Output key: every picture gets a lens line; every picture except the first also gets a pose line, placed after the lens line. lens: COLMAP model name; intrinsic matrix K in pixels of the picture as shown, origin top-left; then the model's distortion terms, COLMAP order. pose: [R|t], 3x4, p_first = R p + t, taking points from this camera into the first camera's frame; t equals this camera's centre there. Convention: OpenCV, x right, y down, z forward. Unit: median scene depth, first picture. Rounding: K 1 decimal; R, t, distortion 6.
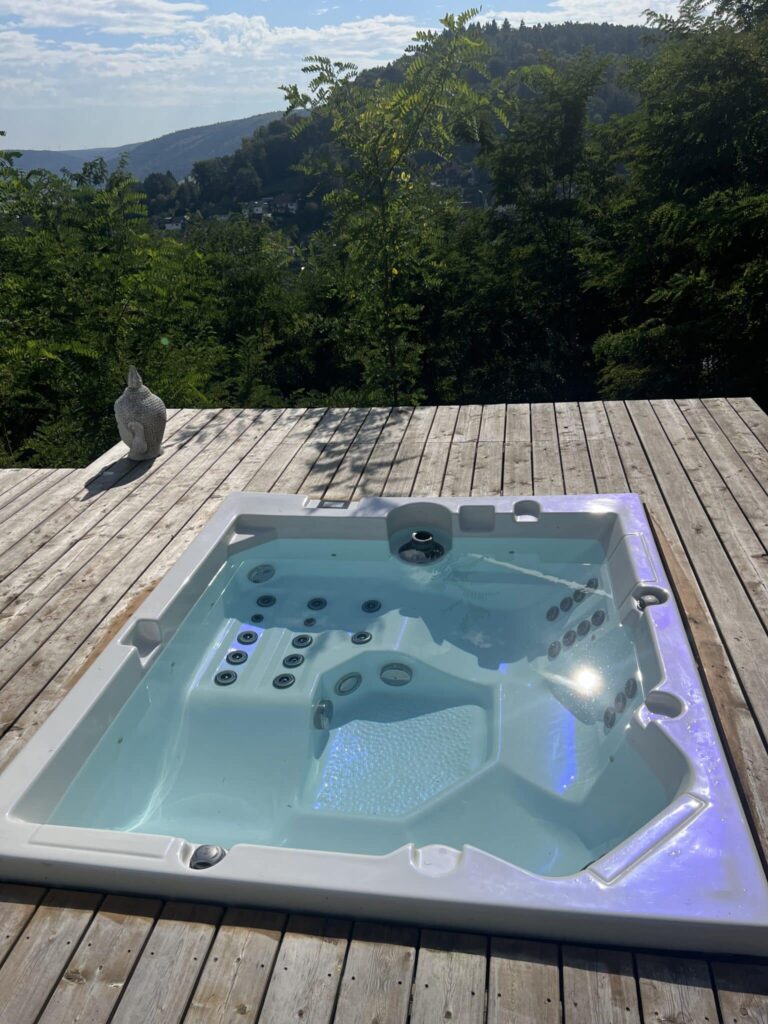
lens RADIAL K [[764.5, 0, 386.3], [0, 764.5, 526.2], [0, 0, 1]] dist [0.052347, -0.061427]
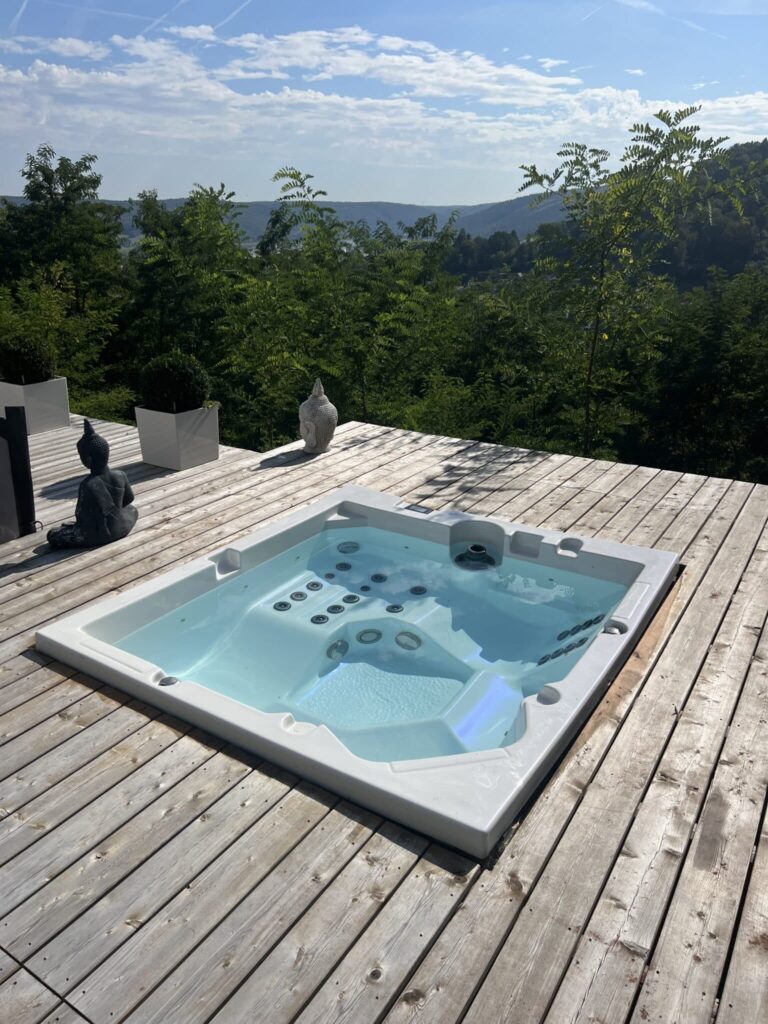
lens RADIAL K [[756.4, 0, 372.1], [0, 756.4, 530.5], [0, 0, 1]] dist [0.041867, -0.047518]
pose [[0.910754, 0.215471, -0.352278, 0.254446], [-0.235798, 0.971682, -0.015284, 0.035048], [0.339009, 0.096986, 0.935771, -0.112154]]
